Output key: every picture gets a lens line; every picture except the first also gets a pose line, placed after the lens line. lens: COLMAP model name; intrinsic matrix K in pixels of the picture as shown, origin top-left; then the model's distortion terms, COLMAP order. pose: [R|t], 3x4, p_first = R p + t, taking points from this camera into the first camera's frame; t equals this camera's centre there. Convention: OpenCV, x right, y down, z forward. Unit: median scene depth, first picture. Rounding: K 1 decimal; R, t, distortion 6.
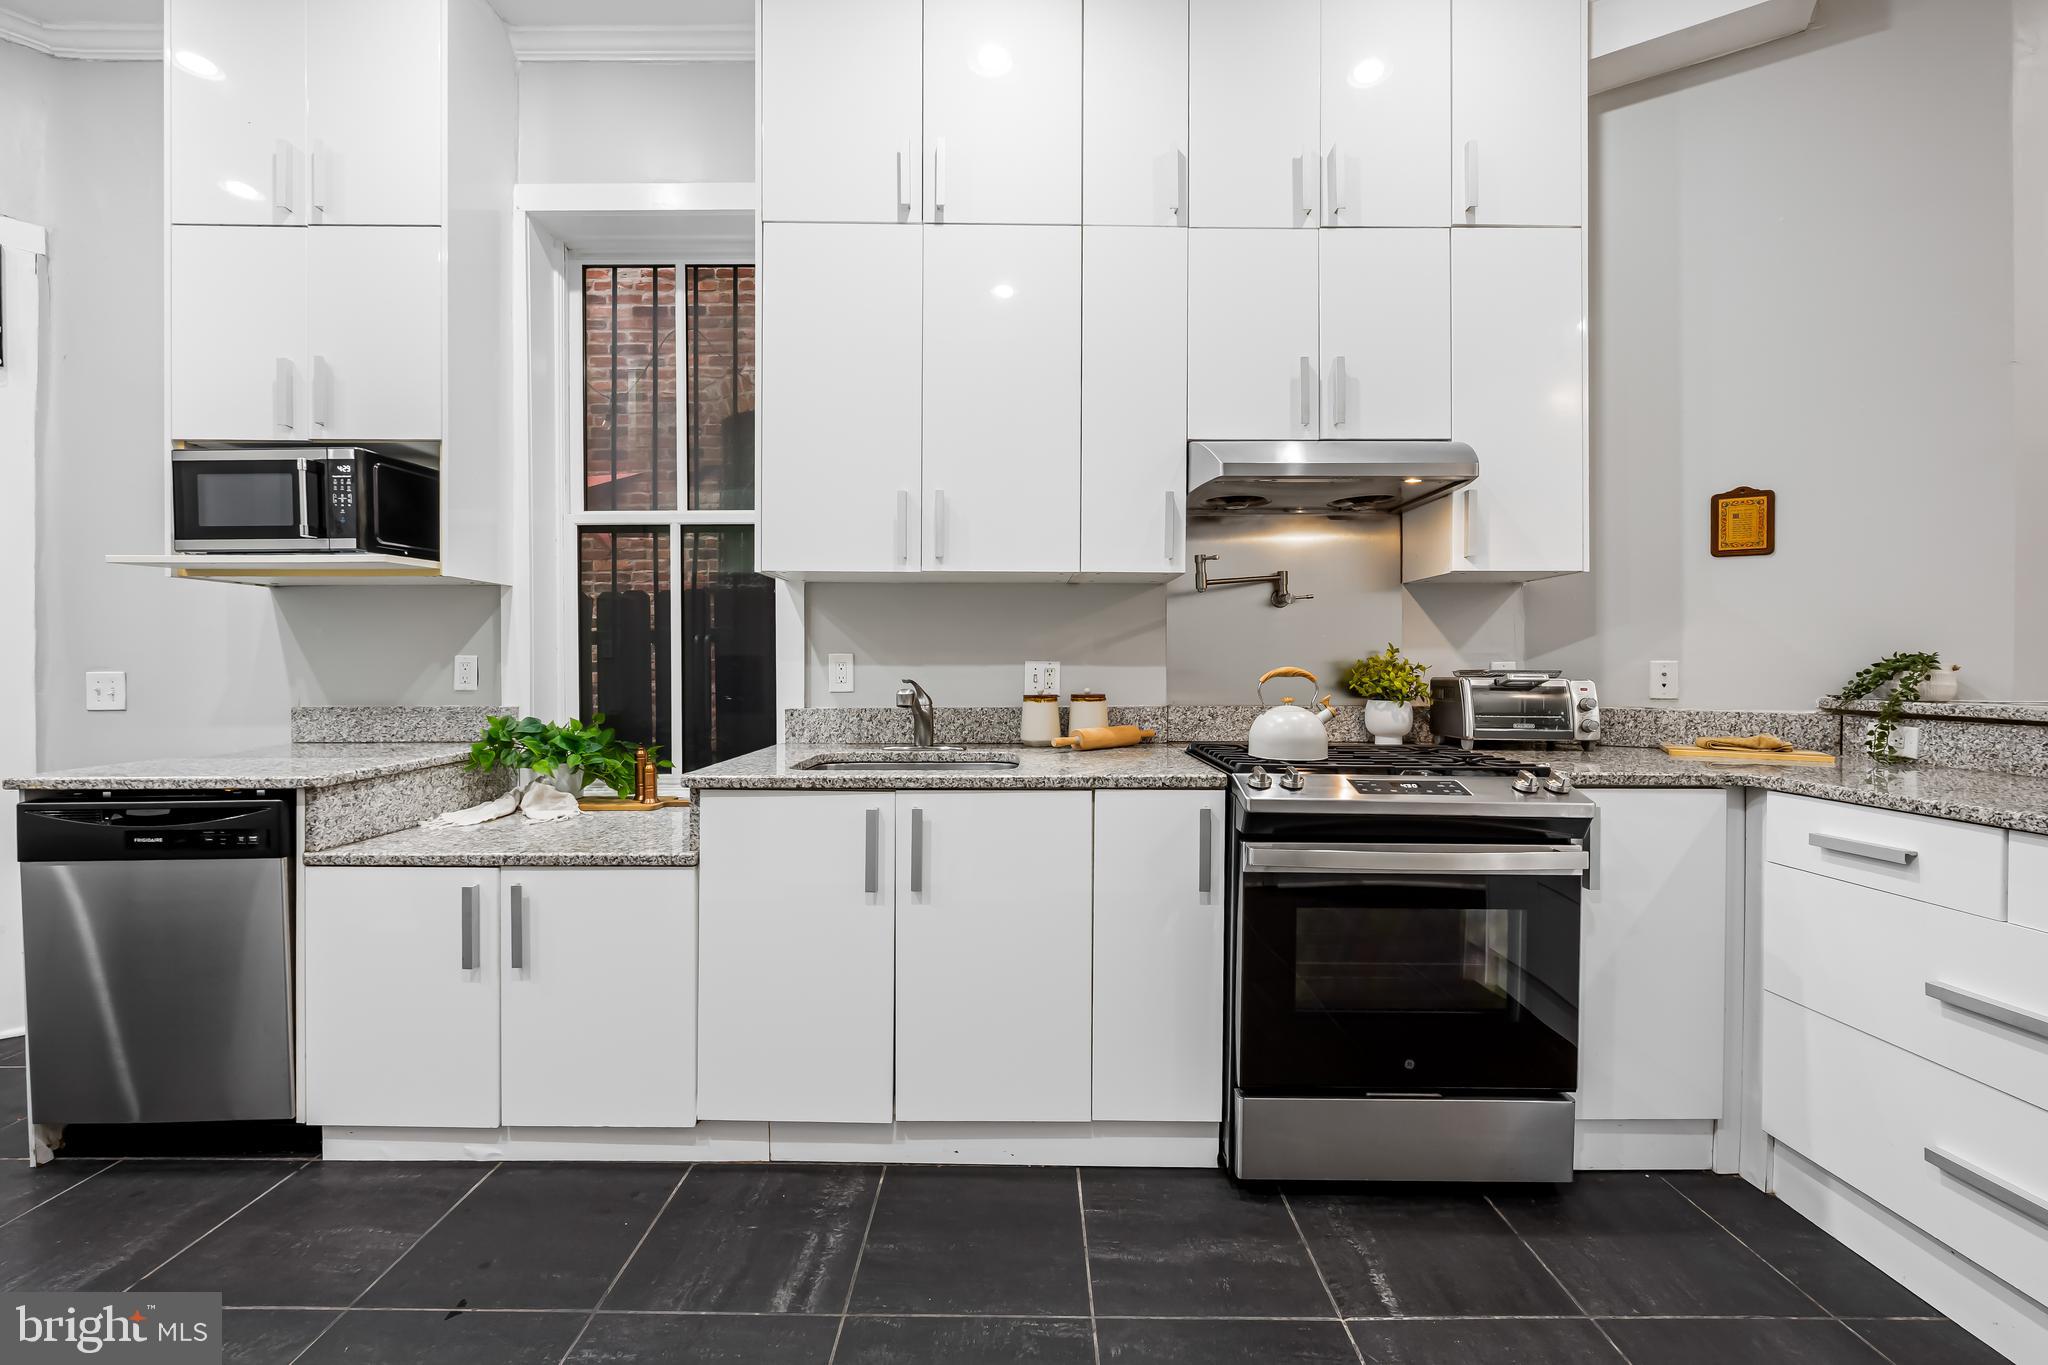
lens RADIAL K [[833.0, 0, 1024.4], [0, 833.0, 665.9], [0, 0, 1]] dist [-0.004095, -0.000137]
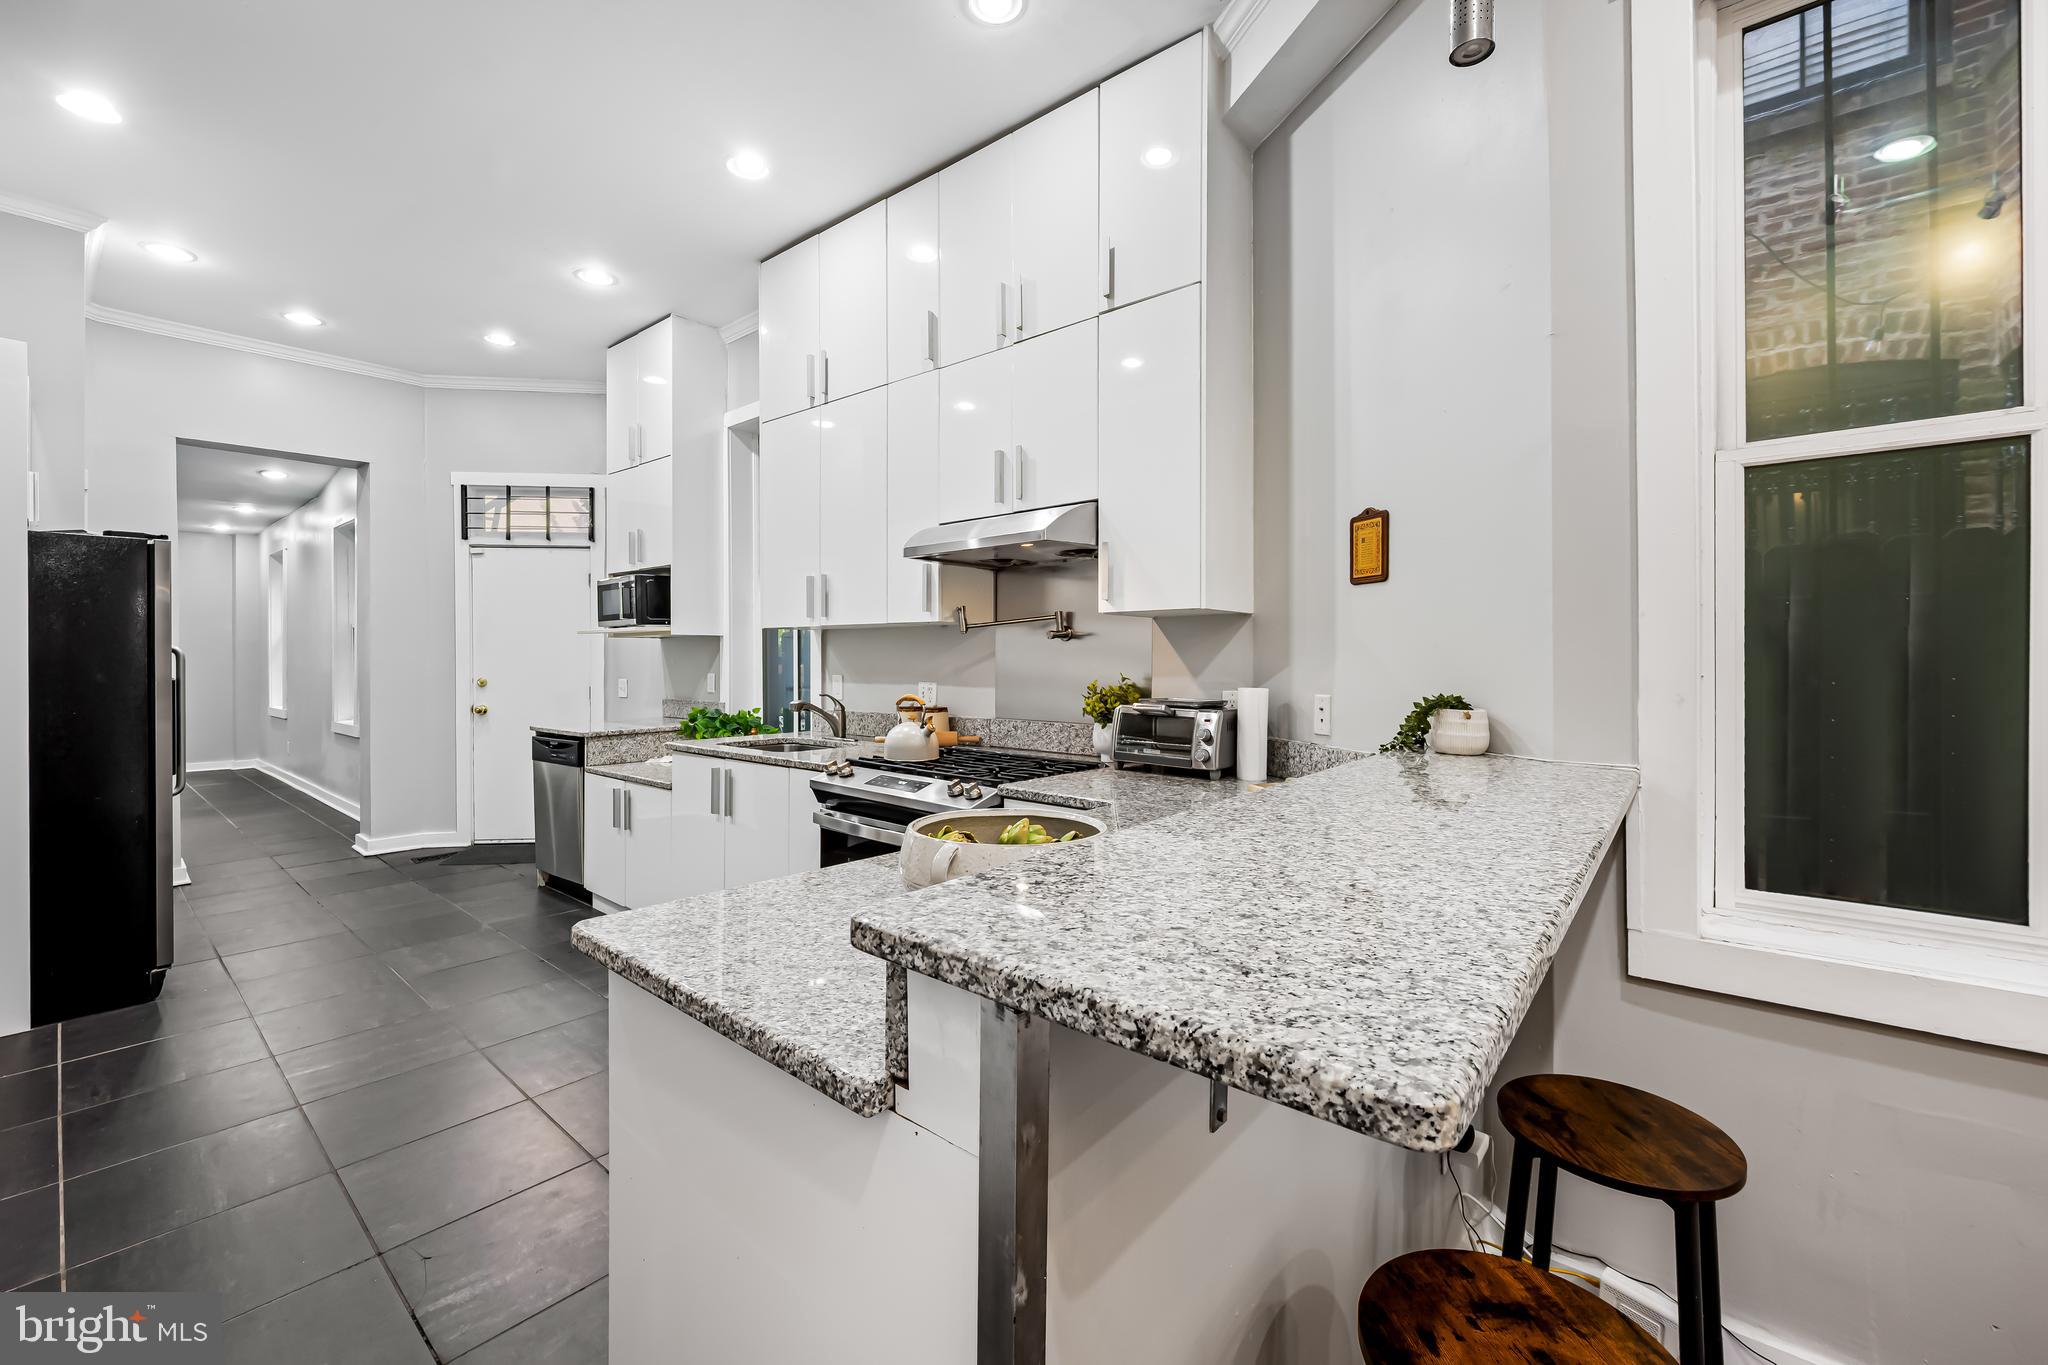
lens RADIAL K [[829.6, 0, 1020.5], [0, 829.6, 656.8], [0, 0, 1]] dist [-0.001620, 0.000117]
pose [[0.760890, -0.002375, -0.648877, 1.246785], [-0.000944, 0.999988, -0.004767, -0.049645], [0.648880, 0.004240, 0.760879, 0.055419]]
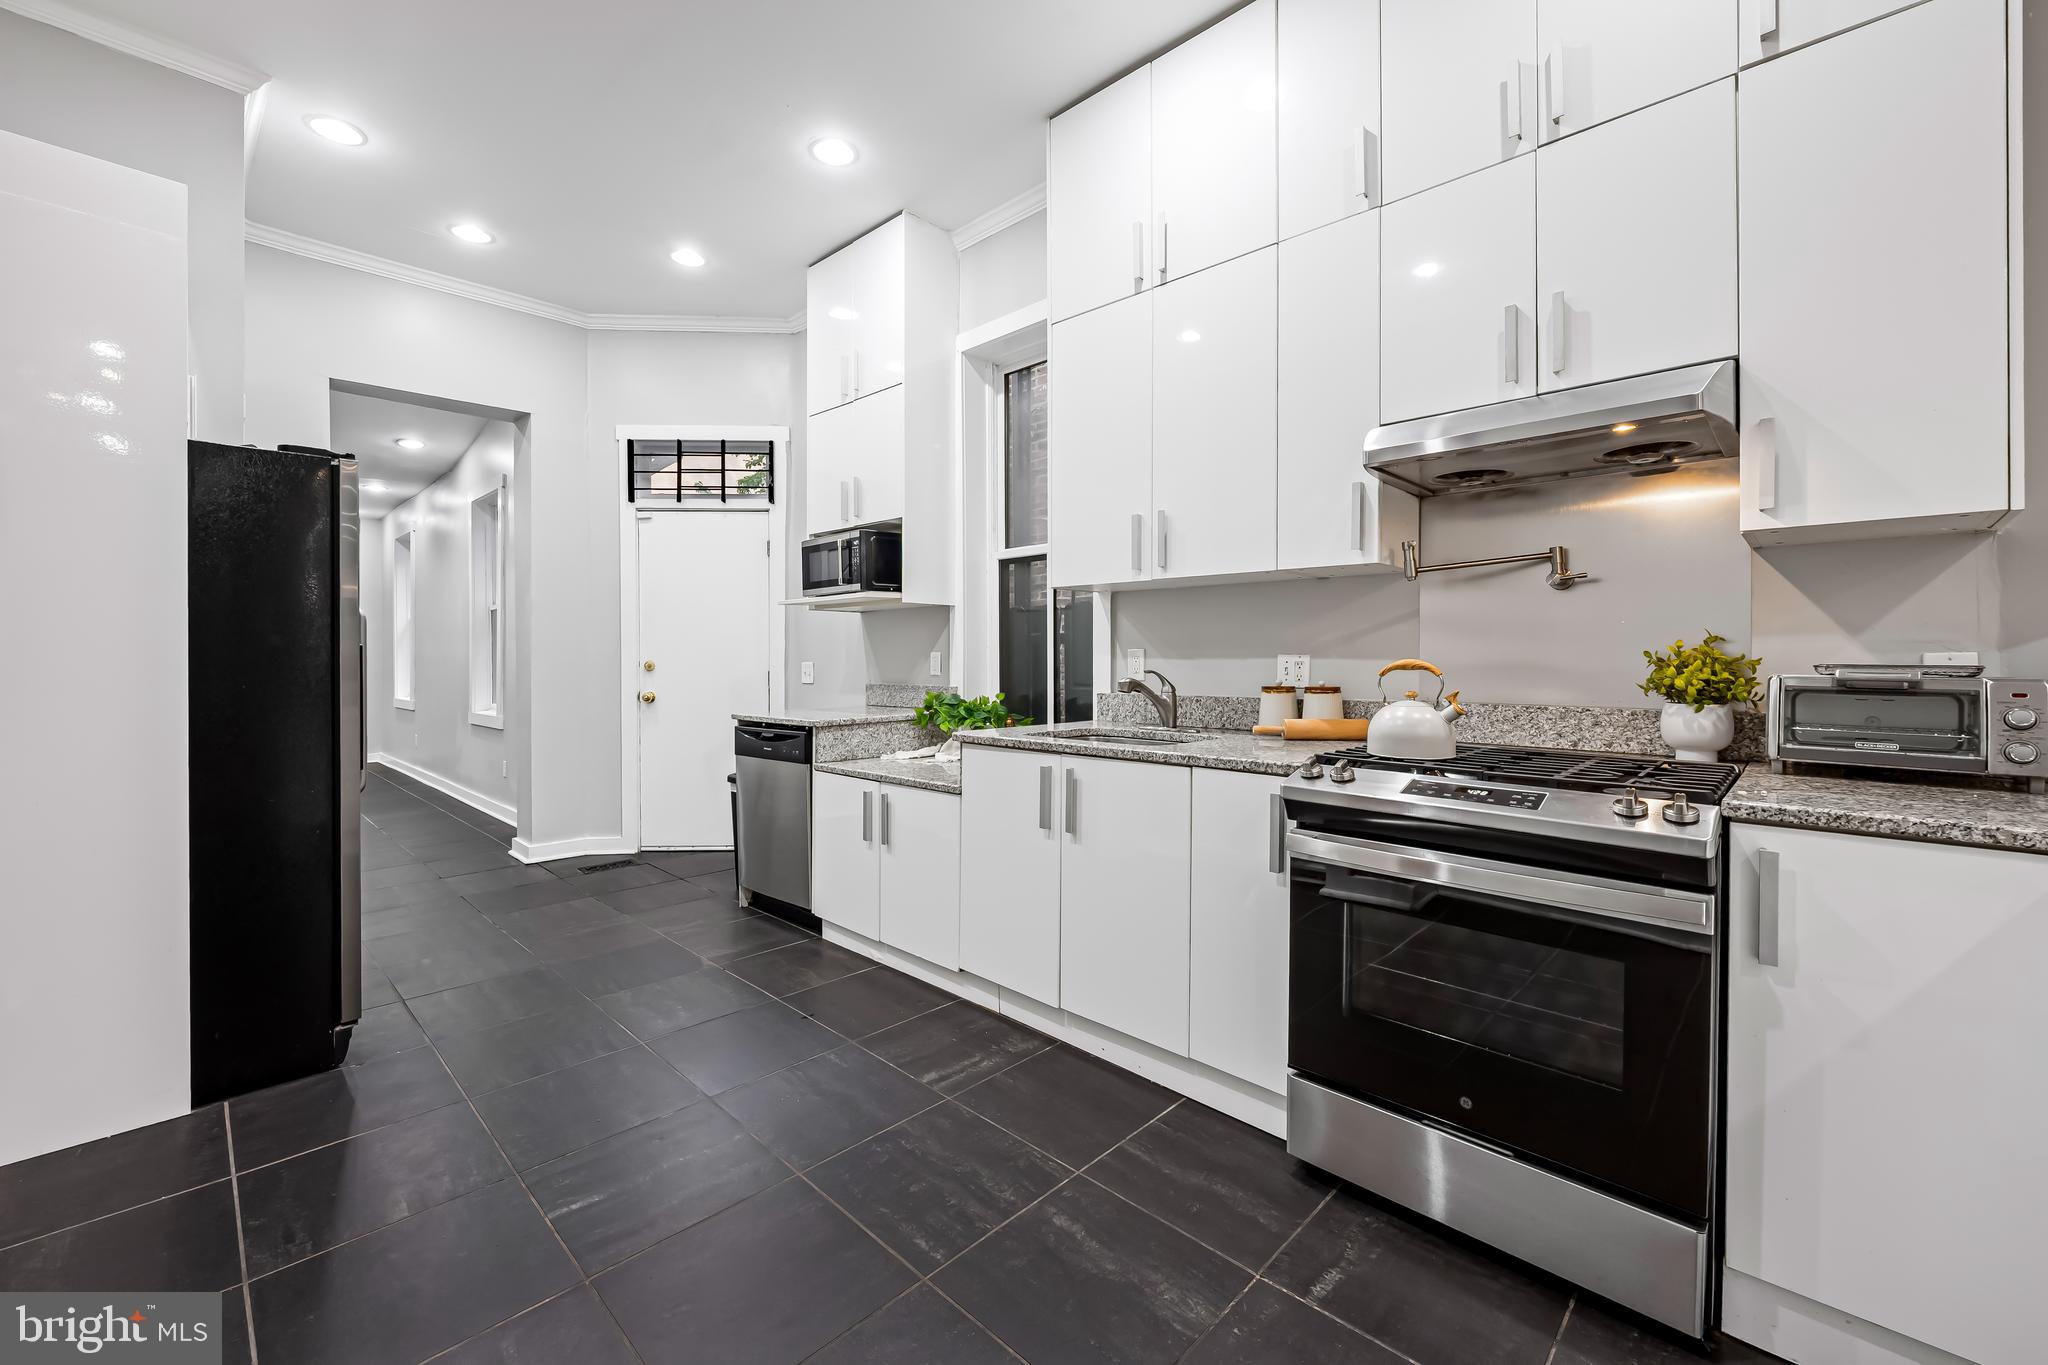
lens RADIAL K [[829.5, 0, 1020.2], [0, 829.5, 655.7], [0, 0, 1]] dist [-0.002007, -0.000174]
pose [[0.716867, -0.003292, -0.697203, 0.600676], [-0.001116, 0.999982, -0.005870, 0.002900], [0.697209, 0.004986, 0.716850, 0.019292]]
